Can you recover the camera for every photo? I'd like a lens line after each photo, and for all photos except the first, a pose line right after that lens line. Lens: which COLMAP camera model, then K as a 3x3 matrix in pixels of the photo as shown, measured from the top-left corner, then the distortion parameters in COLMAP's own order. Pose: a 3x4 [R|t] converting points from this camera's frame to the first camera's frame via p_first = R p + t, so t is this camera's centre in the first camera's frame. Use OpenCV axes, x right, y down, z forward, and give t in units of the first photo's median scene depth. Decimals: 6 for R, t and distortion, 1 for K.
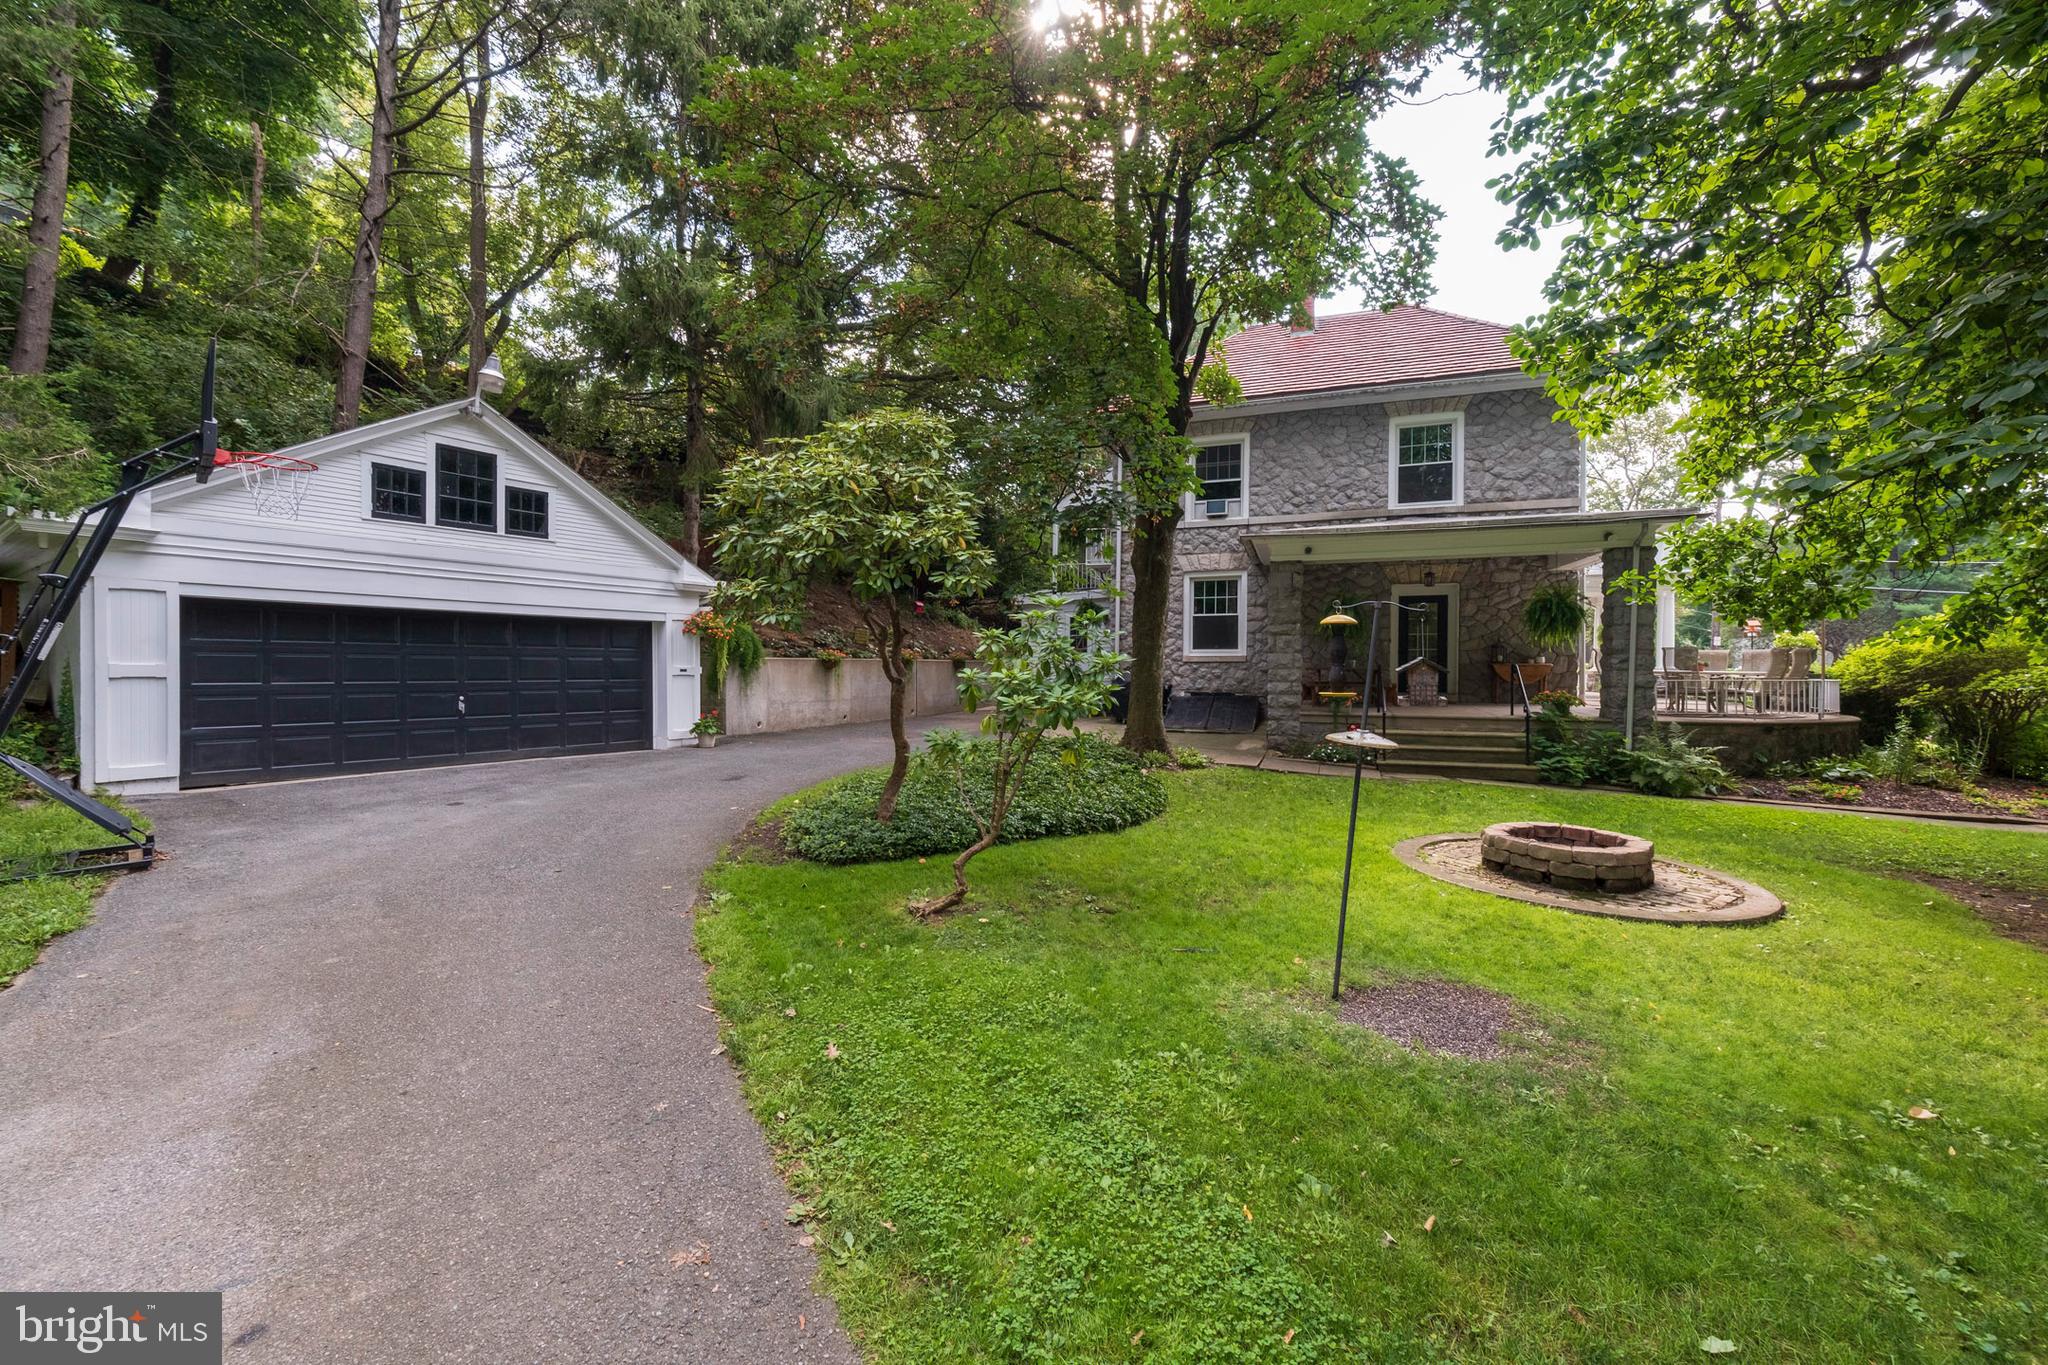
lens RADIAL K [[824.7, 0, 1031.9], [0, 824.7, 673.4], [0, 0, 1]] dist [0.003037, 0.000146]
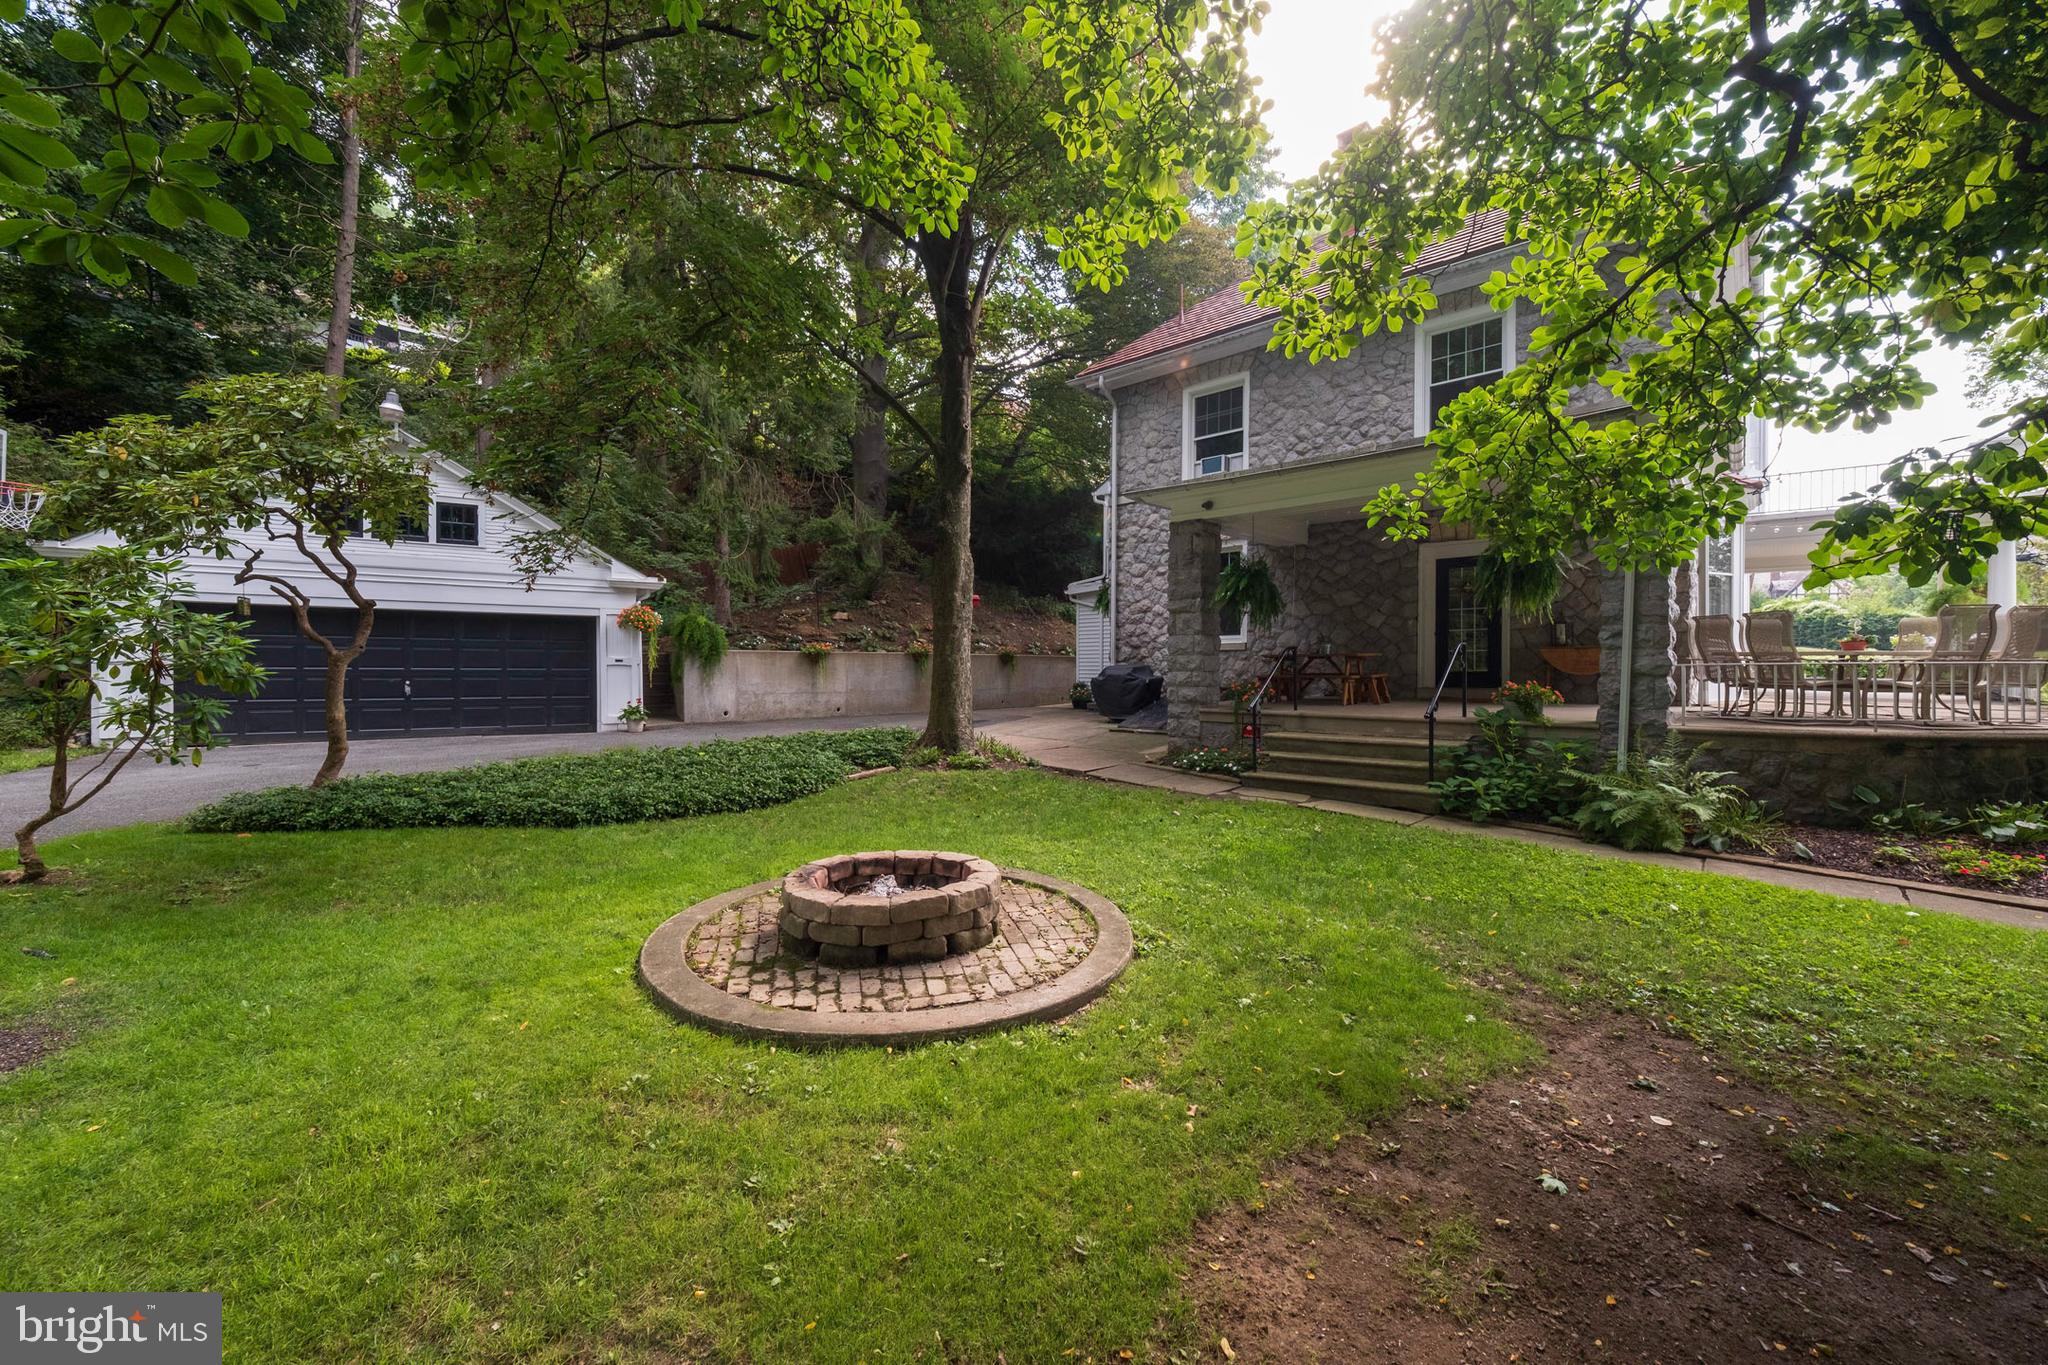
lens RADIAL K [[824.7, 0, 1025.0], [0, 824.7, 680.9], [0, 0, 1]] dist [0.003037, 0.000146]
pose [[0.921275, 0.003091, -0.388899, 0.496953], [-0.001243, 0.999987, 0.005004, 0.016568], [0.388909, -0.004126, 0.921267, 0.206624]]
